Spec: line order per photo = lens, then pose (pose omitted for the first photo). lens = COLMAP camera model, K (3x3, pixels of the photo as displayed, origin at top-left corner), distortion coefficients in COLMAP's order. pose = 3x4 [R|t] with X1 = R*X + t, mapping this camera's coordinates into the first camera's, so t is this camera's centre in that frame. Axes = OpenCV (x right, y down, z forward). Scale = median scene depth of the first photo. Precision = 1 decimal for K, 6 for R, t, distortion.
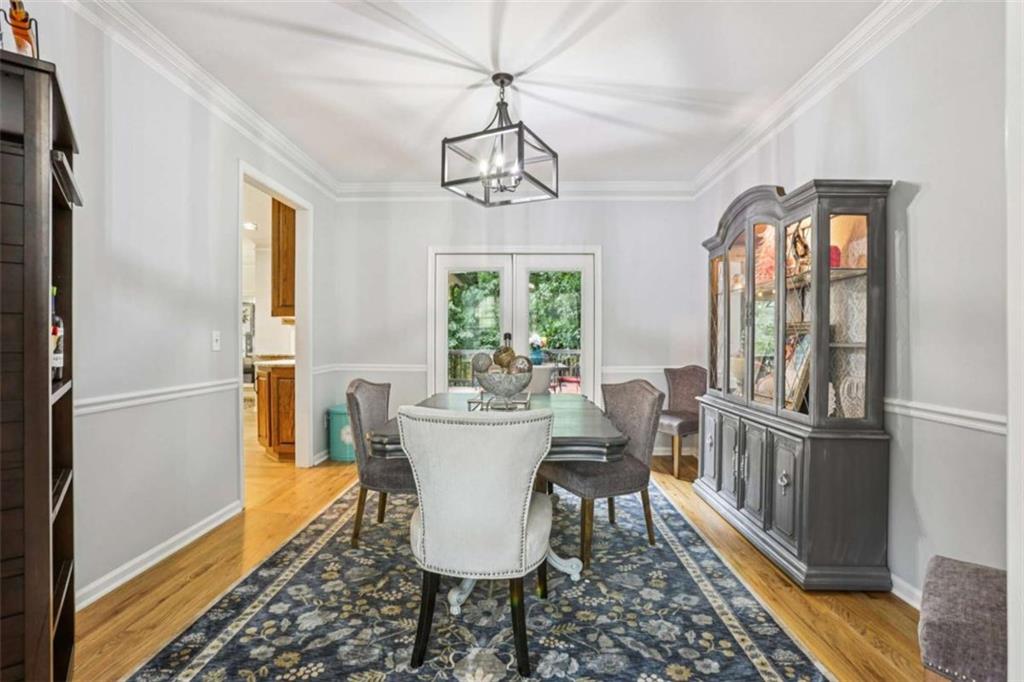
lens RADIAL K [[487.2, 0, 491.4], [0, 487.2, 333.5], [0, 0, 1]] dist [-0.032275, 0.004685]
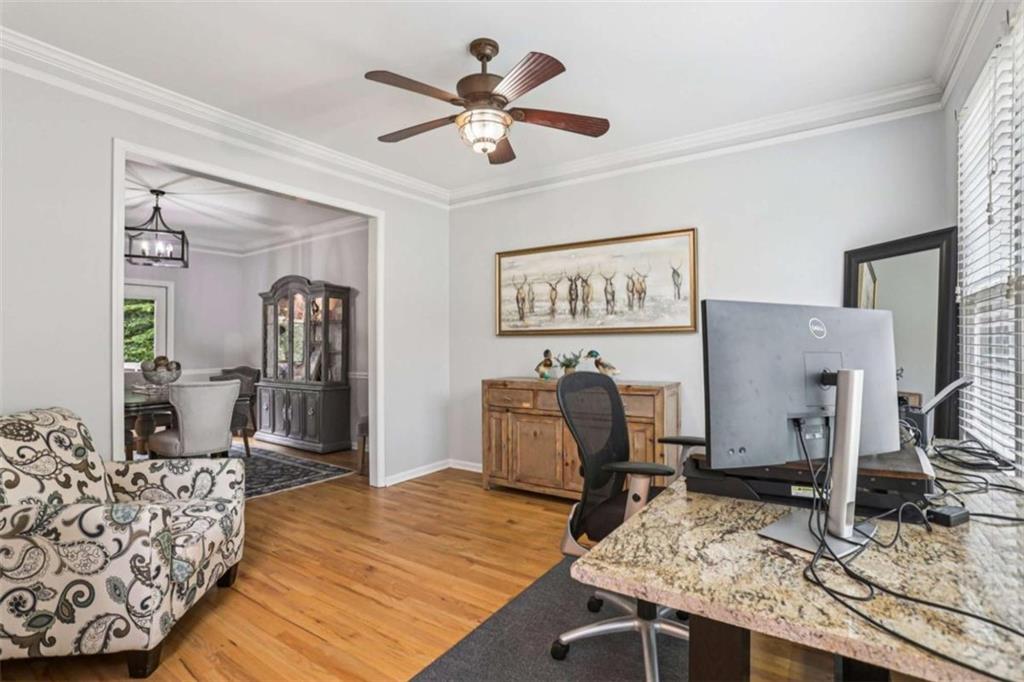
lens RADIAL K [[487.2, 0, 510.7], [0, 487.2, 340.2], [0, 0, 1]] dist [-0.032275, 0.004685]
pose [[0.520085, 0.000702, 0.854114, -0.851883], [0.005607, 0.999975, -0.004236, -0.015530], [-0.854096, 0.006992, 0.520068, -0.989478]]
